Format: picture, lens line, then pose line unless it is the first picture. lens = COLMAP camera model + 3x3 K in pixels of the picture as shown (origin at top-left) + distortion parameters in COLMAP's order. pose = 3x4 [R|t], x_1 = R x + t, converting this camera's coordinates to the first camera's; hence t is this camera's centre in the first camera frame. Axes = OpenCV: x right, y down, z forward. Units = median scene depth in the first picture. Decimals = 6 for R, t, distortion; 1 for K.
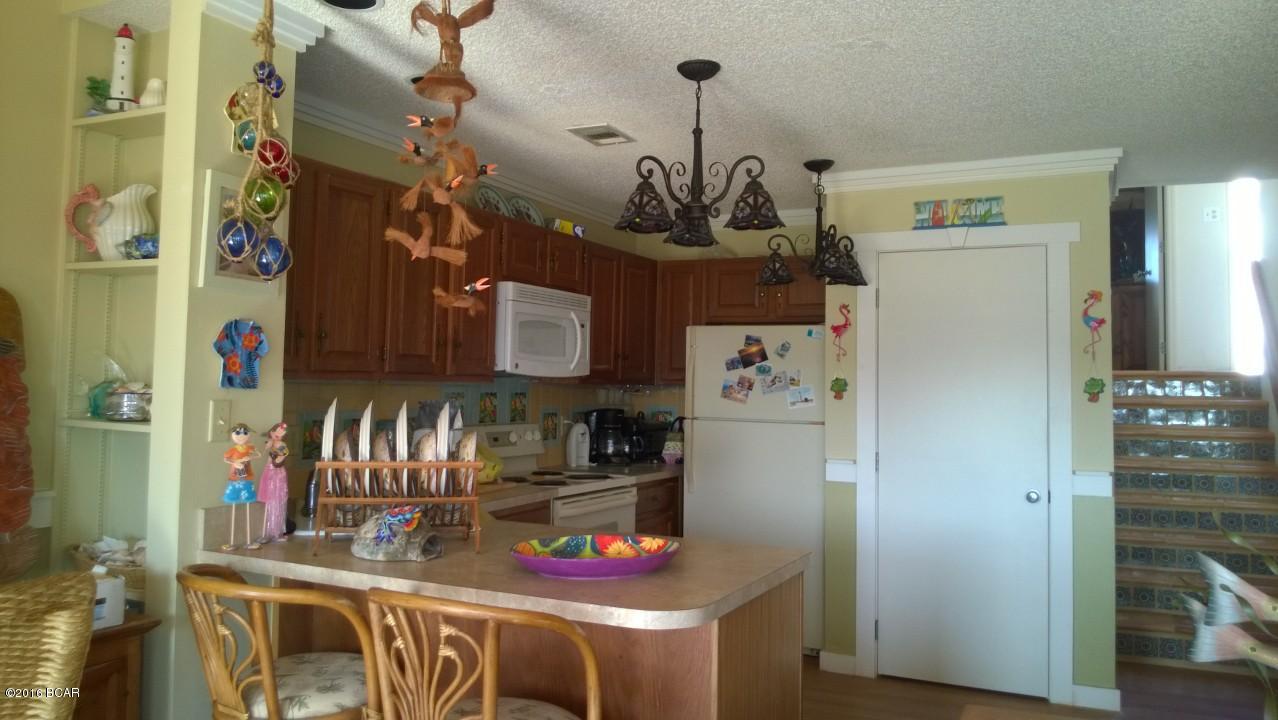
lens RADIAL K [[981.9, 0, 639.3], [0, 981.9, 356.5], [0, 0, 1]] dist [-0.006925, -0.005511]
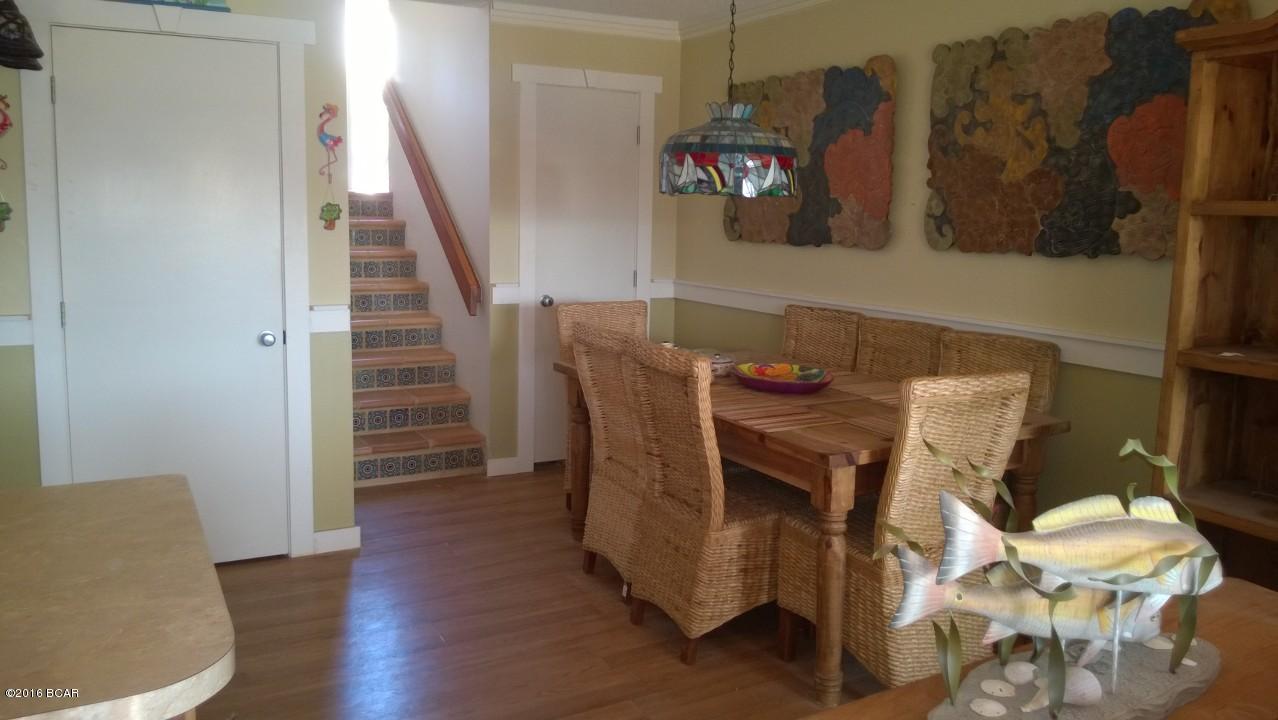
lens RADIAL K [[981.9, 0, 634.6], [0, 981.9, 337.7], [0, 0, 1]] dist [-0.006925, -0.005511]
pose [[0.587125, -0.109730, 0.802025, -0.108378], [-0.032177, 0.986823, 0.158569, -0.007882], [-0.808857, -0.118906, 0.575858, 0.231561]]
